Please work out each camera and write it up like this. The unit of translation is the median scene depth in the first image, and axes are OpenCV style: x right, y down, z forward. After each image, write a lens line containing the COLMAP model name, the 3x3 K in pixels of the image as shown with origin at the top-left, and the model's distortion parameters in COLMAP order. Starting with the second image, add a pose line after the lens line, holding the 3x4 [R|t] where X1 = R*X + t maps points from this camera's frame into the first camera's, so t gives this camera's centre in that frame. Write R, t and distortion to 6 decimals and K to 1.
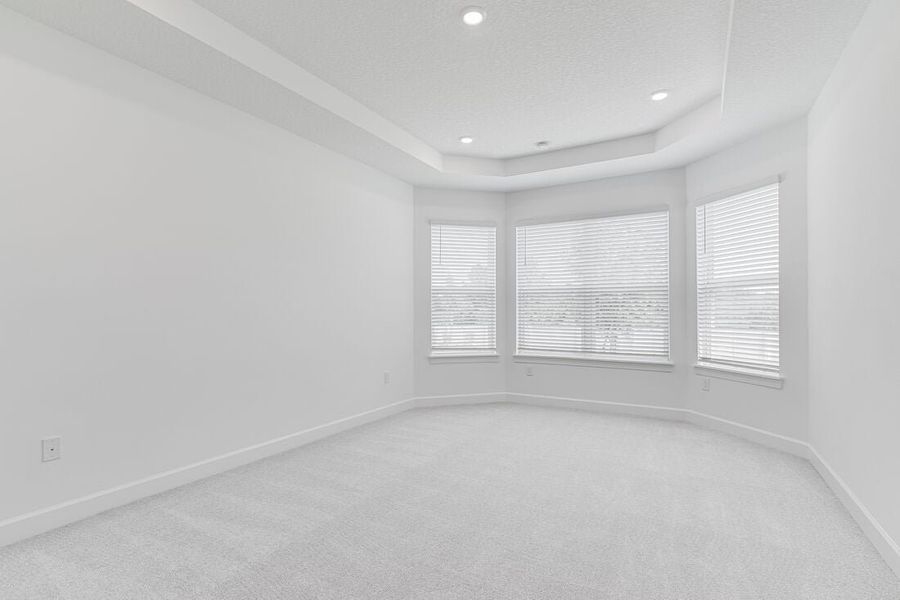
lens RADIAL K [[429.2, 0, 446.1], [0, 429.2, 305.7], [0, 0, 1]] dist [0.000794, 0.000362]
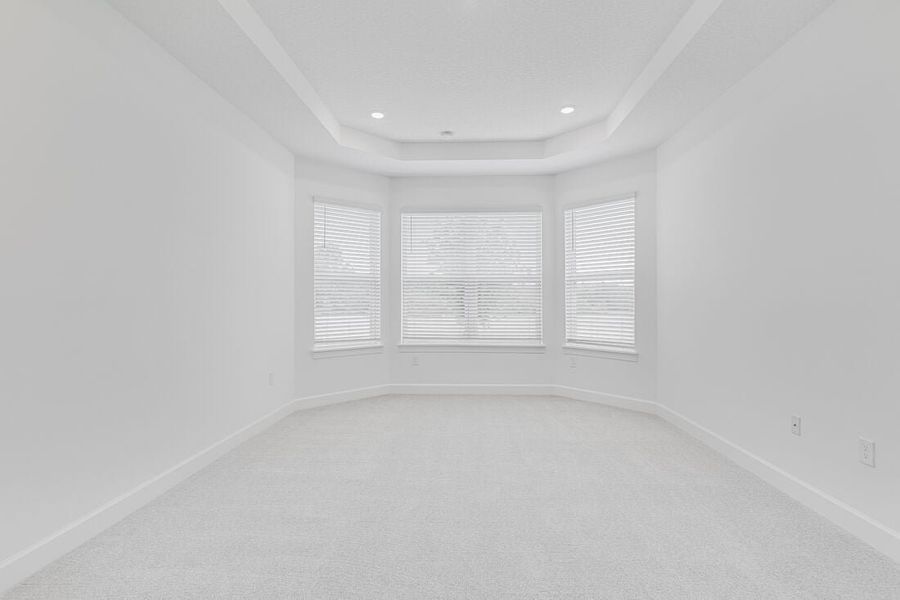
lens RADIAL K [[426.8, 0, 448.8], [0, 426.8, 296.6], [0, 0, 1]] dist [0.000980, 0.000114]
pose [[0.891469, 0.003731, 0.453066, -0.211674], [-0.006124, 0.999974, 0.003816, 0.001403], [-0.453040, -0.006177, 0.891469, 0.099077]]
